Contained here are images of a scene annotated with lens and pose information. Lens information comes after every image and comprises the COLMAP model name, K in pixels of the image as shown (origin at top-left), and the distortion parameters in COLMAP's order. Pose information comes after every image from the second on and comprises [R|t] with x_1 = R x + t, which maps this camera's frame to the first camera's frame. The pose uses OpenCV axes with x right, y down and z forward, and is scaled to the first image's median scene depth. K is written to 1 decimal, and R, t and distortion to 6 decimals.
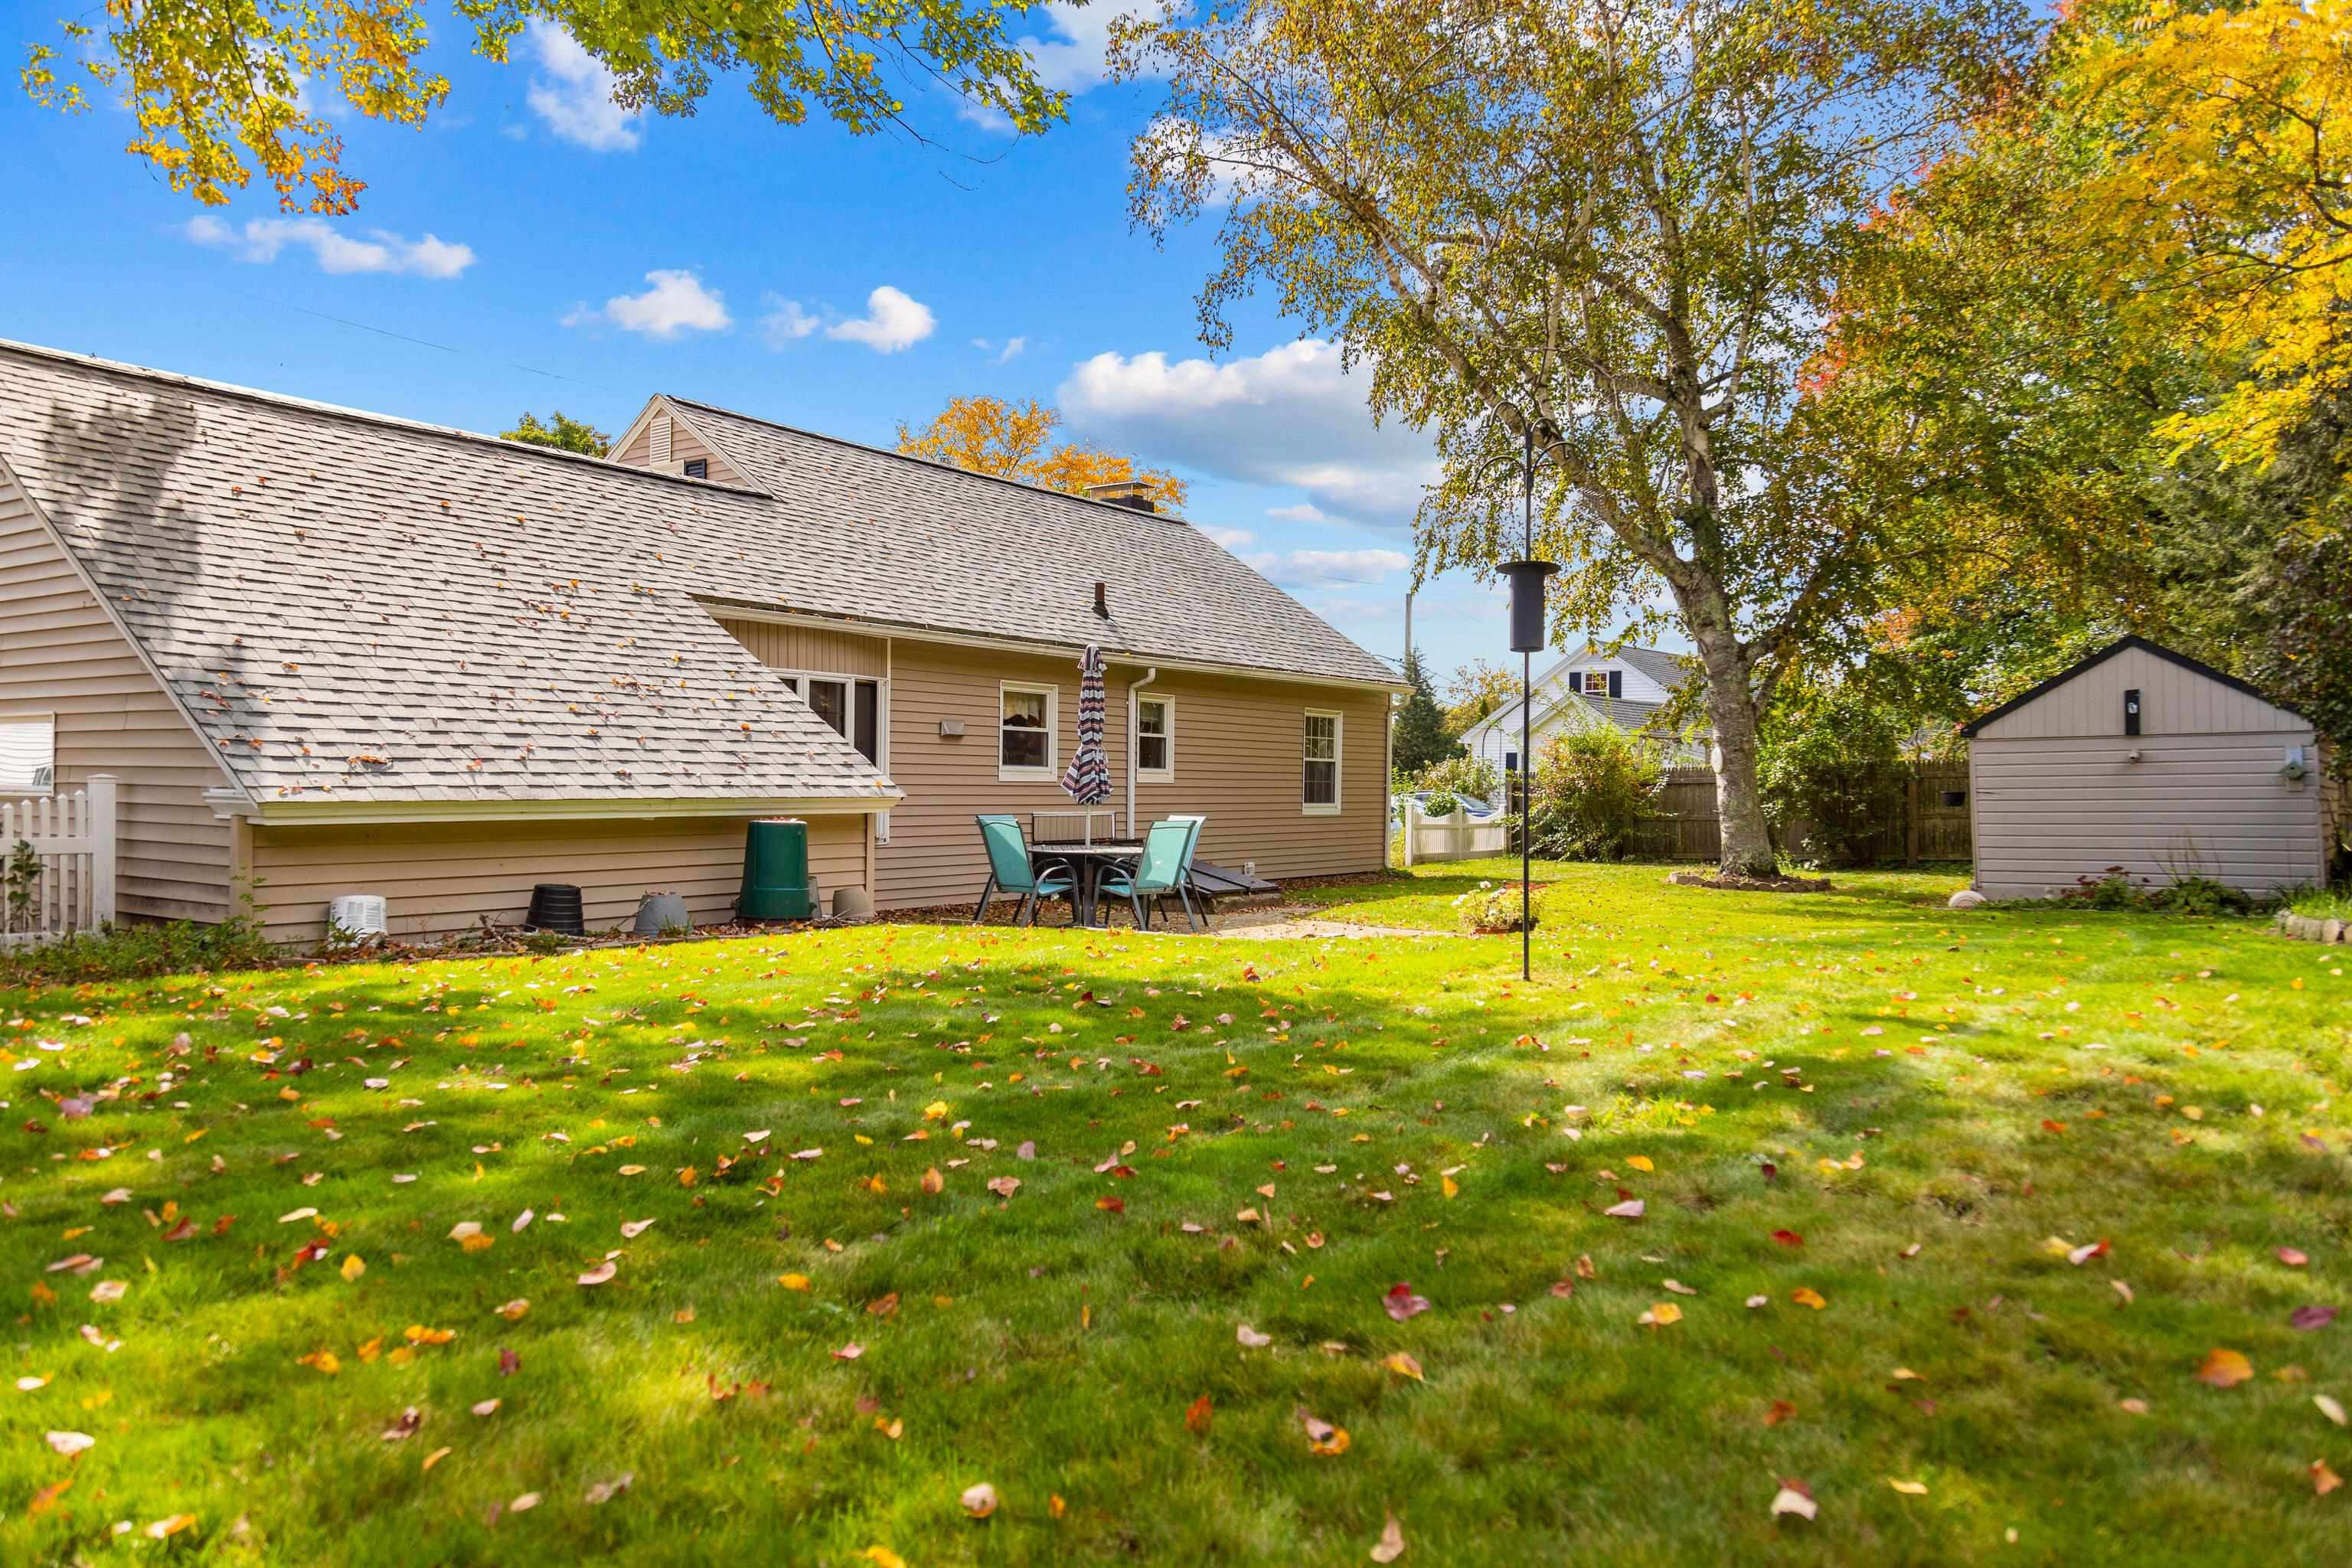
lens RADIAL K [[1569.7, 0, 1176.0], [0, 1569.7, 784.0], [0, 0, 1]] dist [0.006741, 0.001393]
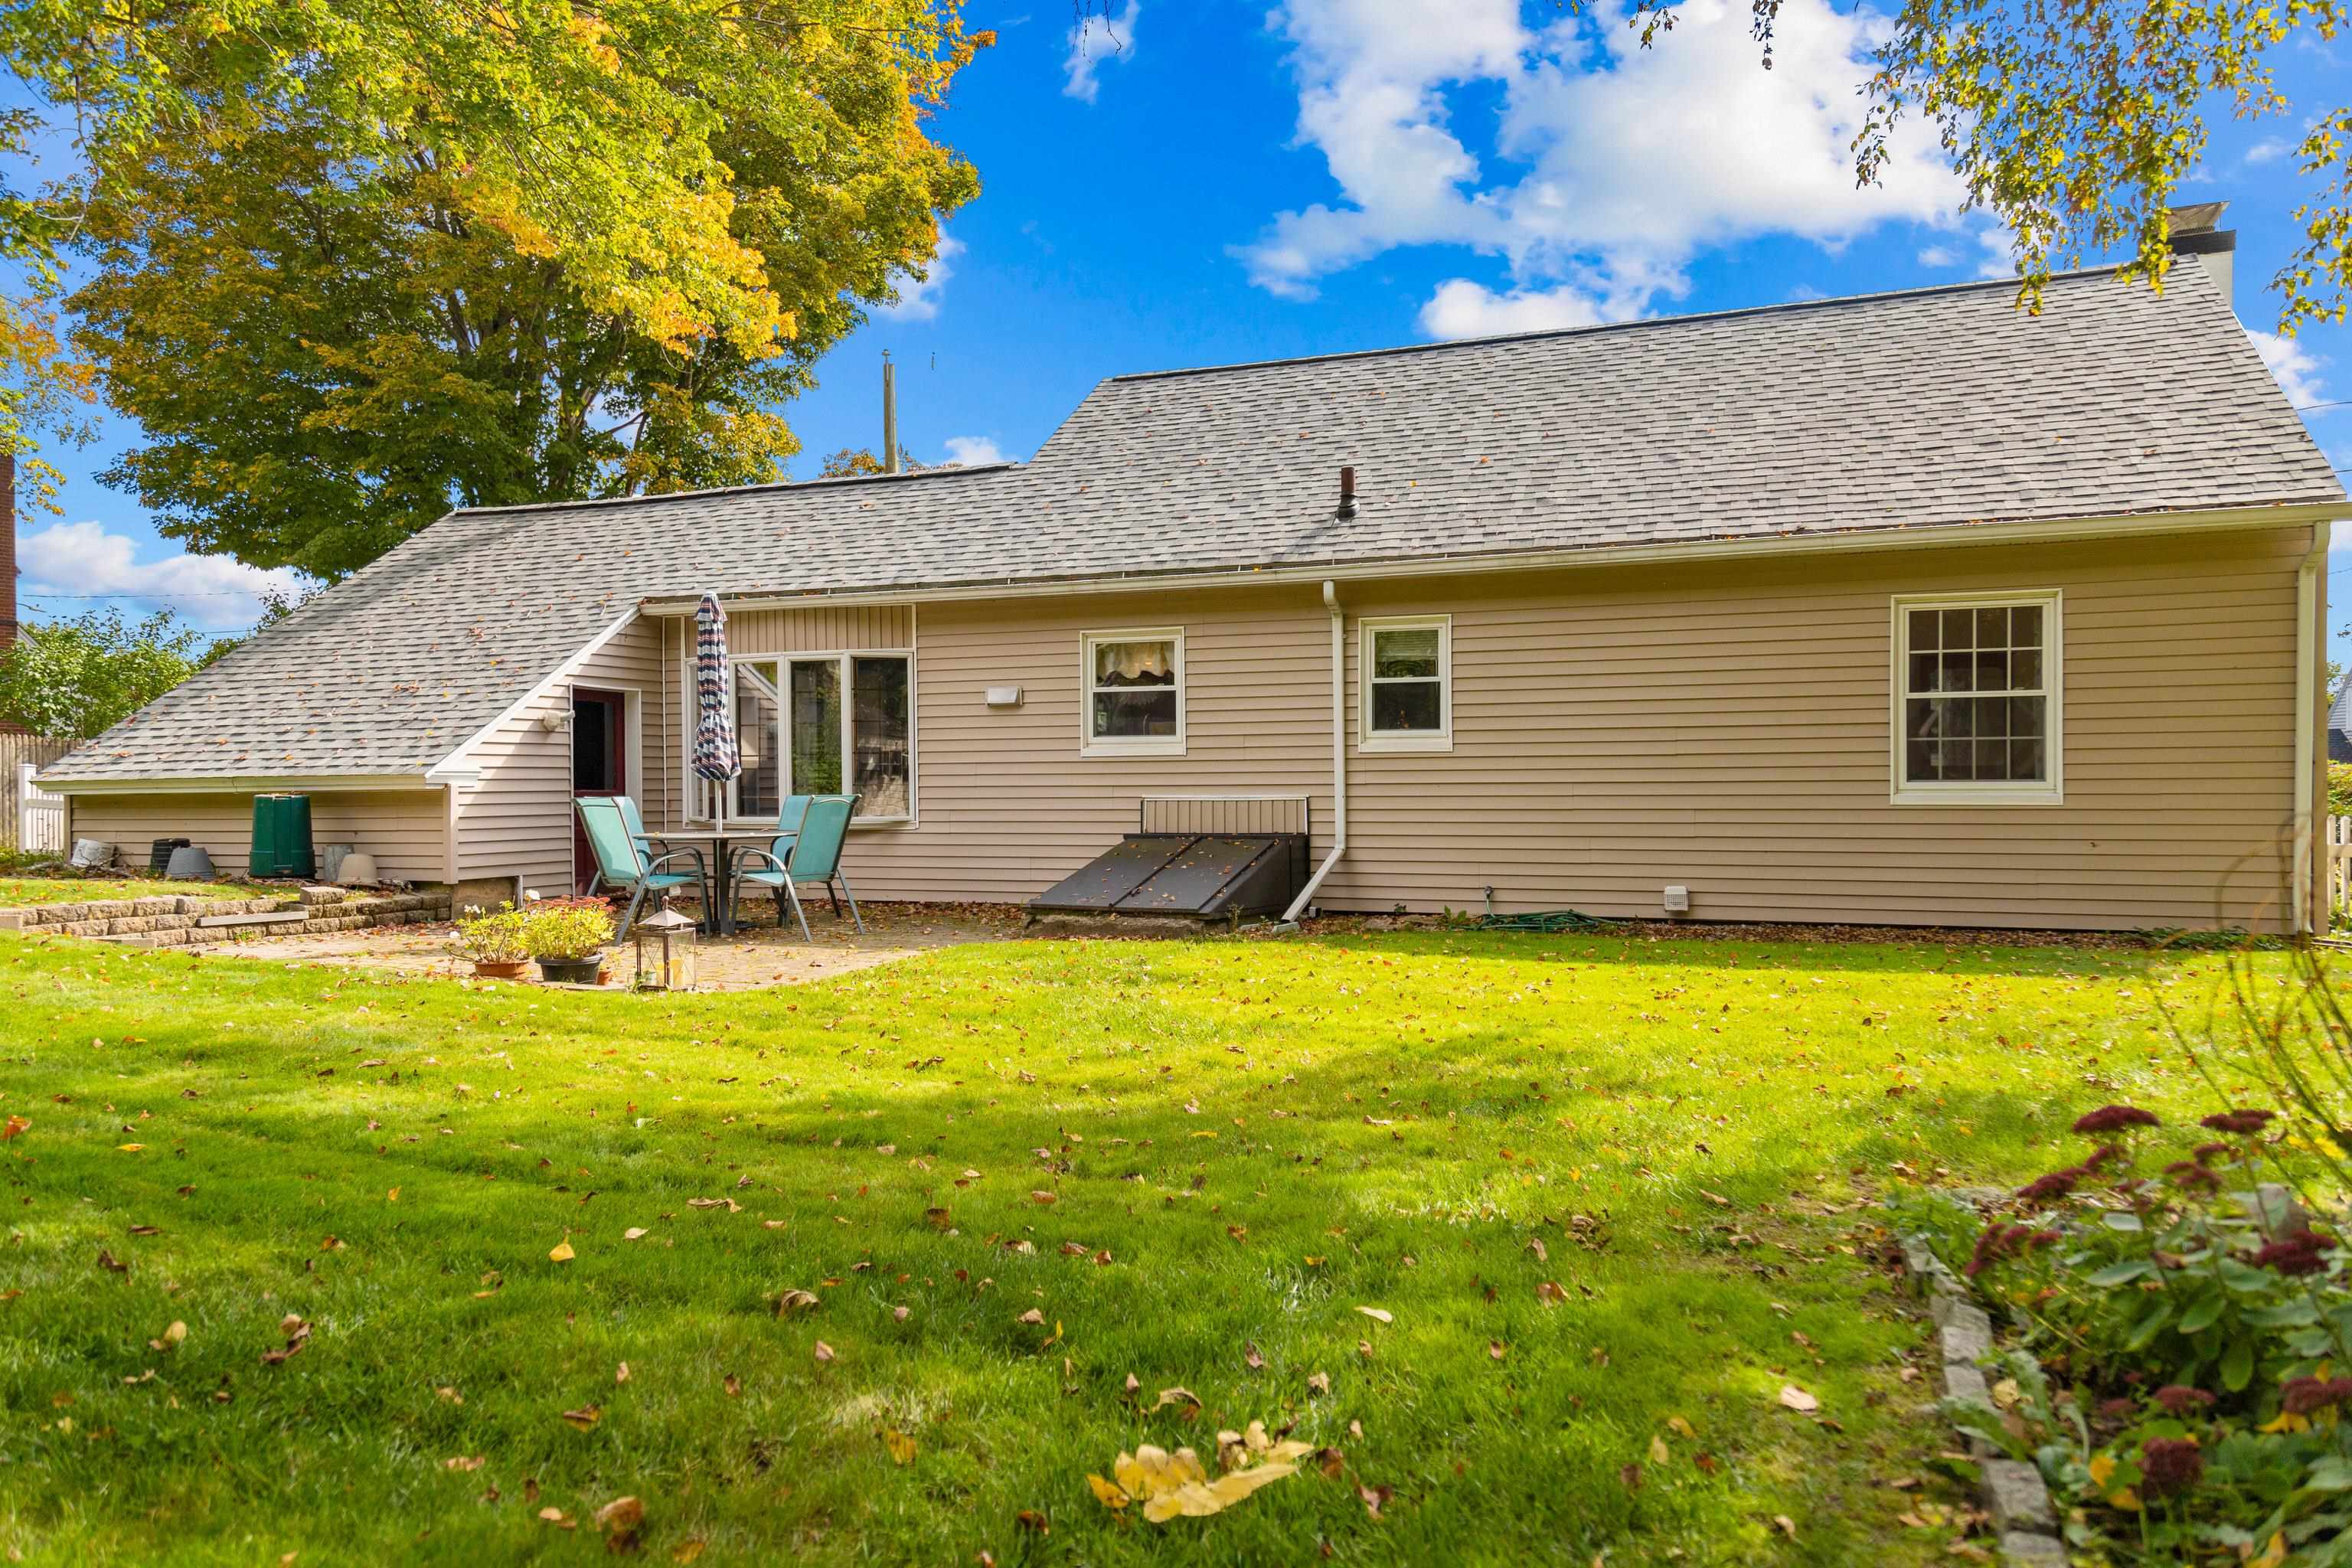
lens RADIAL K [[1569.7, 0, 1176.0], [0, 1569.7, 784.0], [0, 0, 1]] dist [0.006741, 0.001393]
pose [[0.244003, -0.006634, -0.969752, 0.662008], [0.011728, 0.999924, -0.003889, 0.016009], [0.969703, -0.010425, 0.244062, 0.819737]]
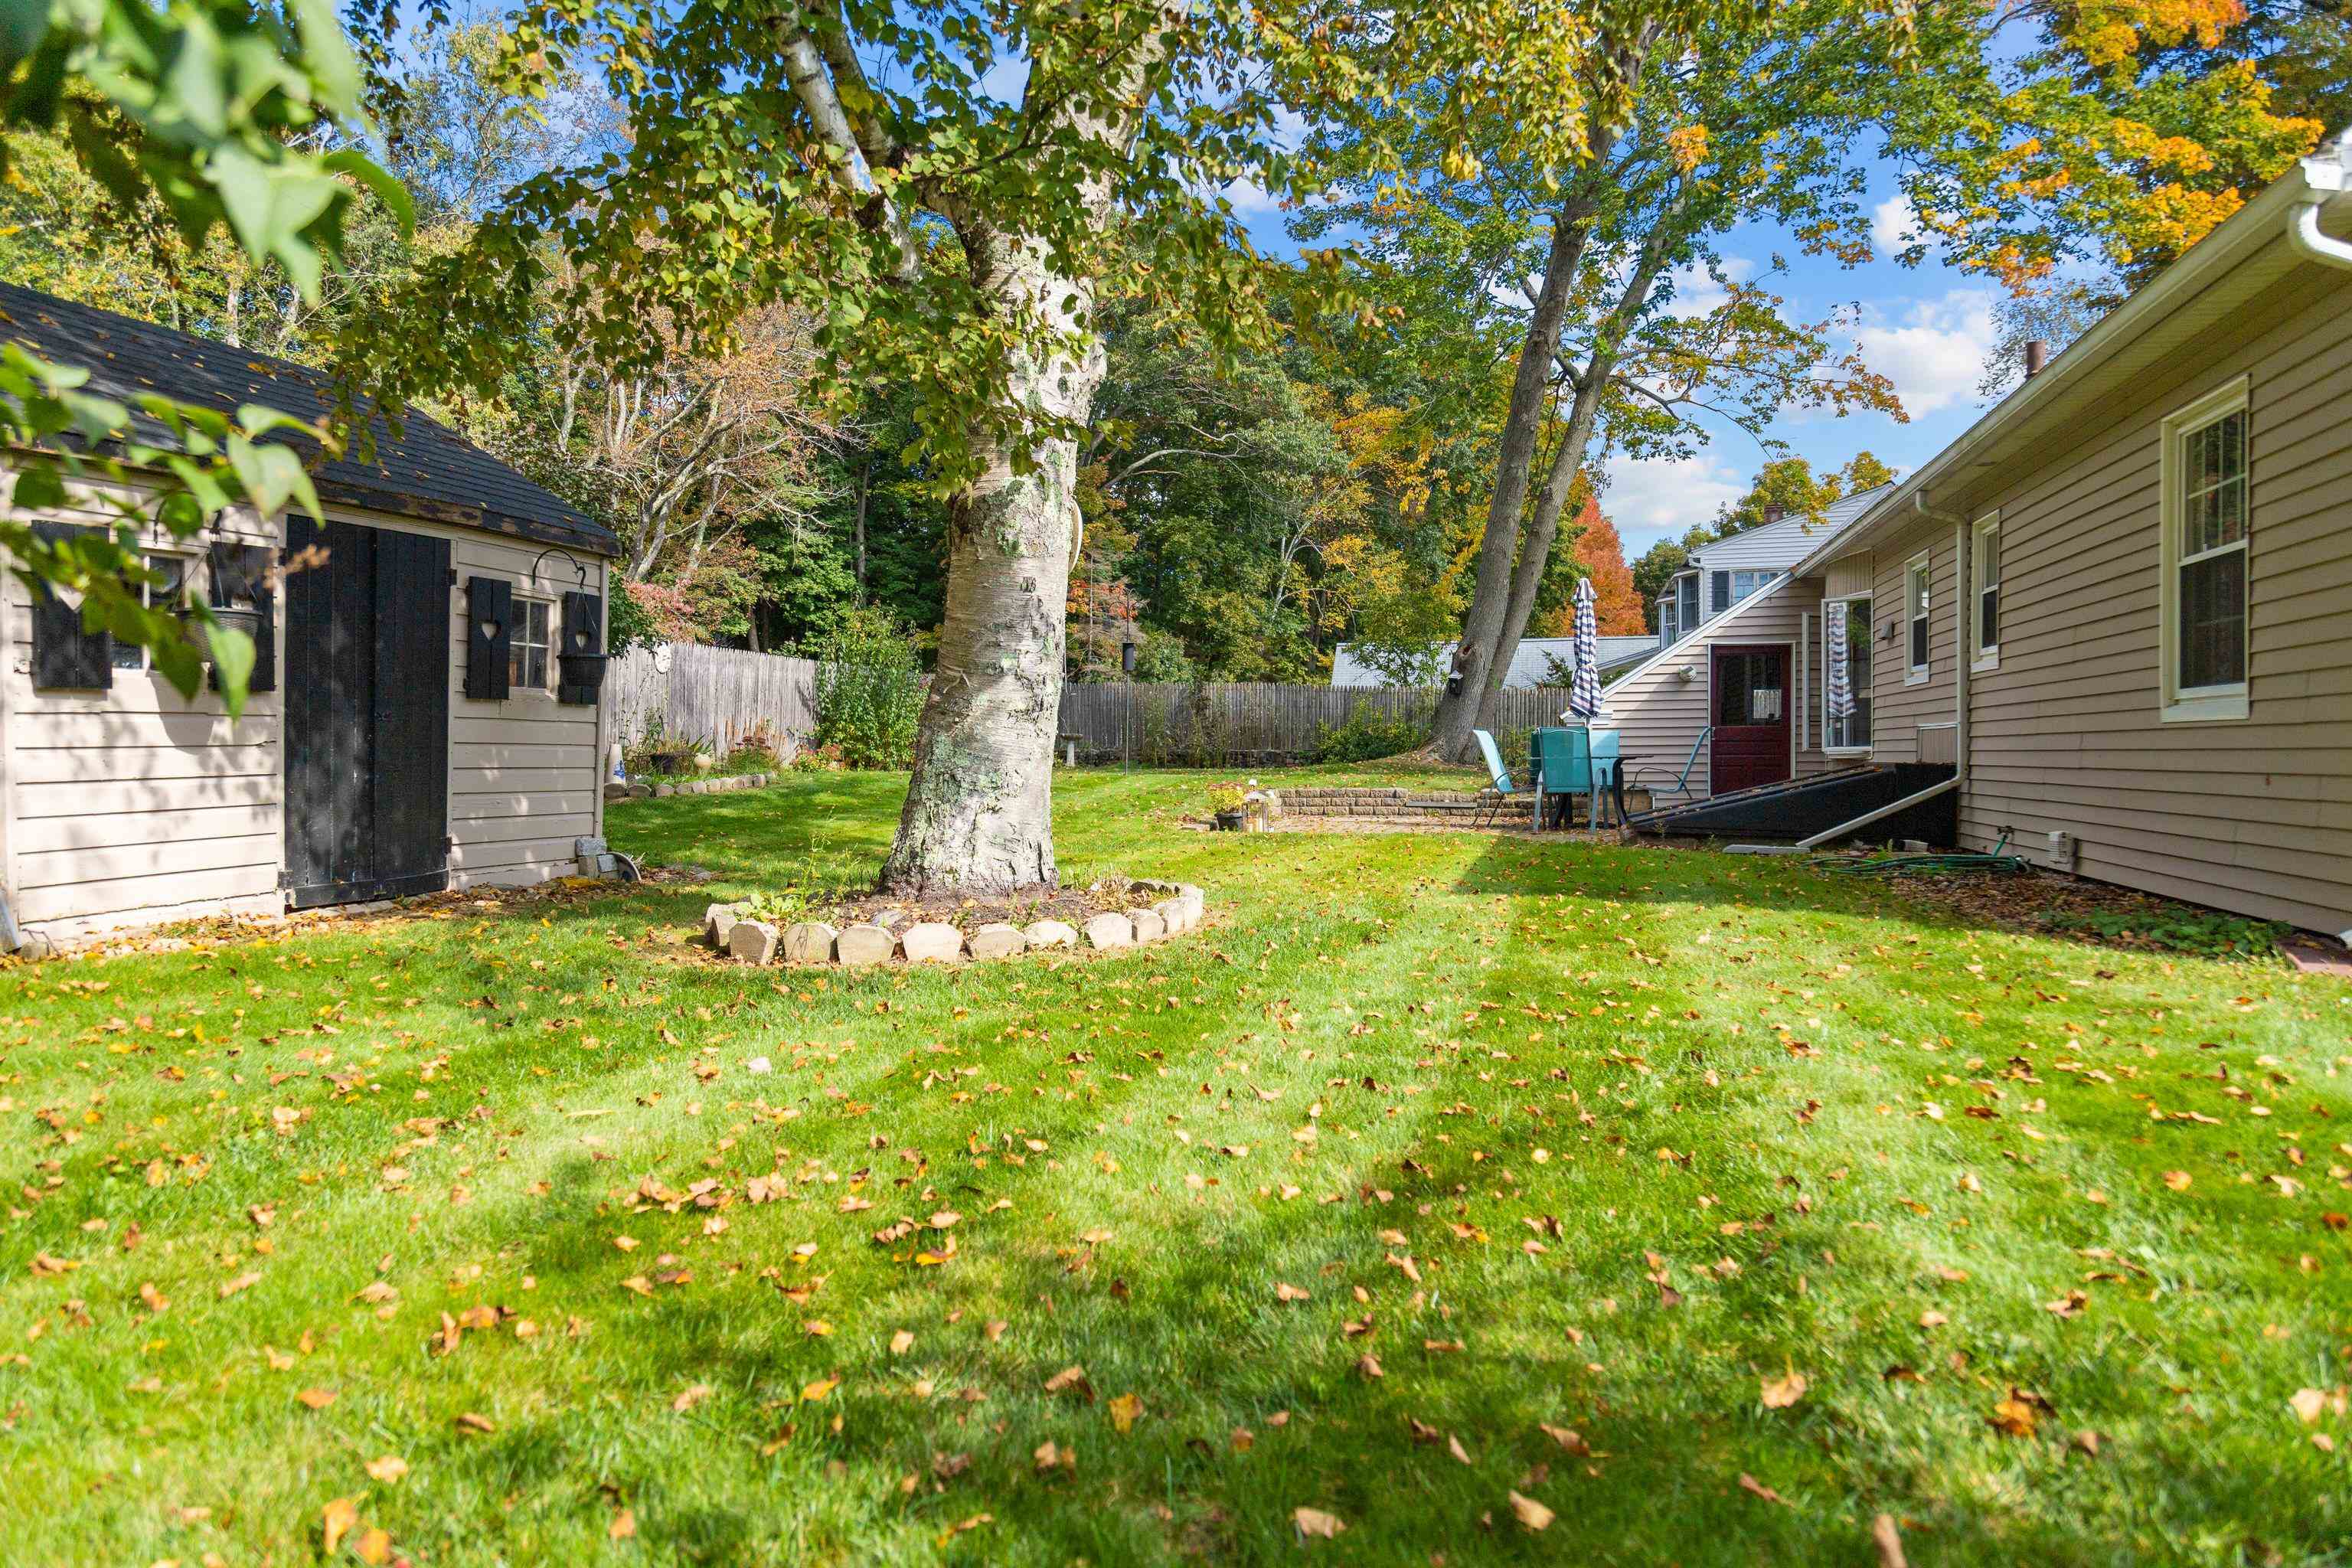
lens RADIAL K [[1671.5, 0, 1172.0], [0, 1671.5, 806.9], [0, 0, 1]] dist [0.047713, -0.000462]
pose [[-0.929821, 0.015884, -0.367670, 0.544517], [0.006646, 0.999630, 0.026376, 0.034170], [0.367953, 0.022081, -0.929582, 1.616627]]
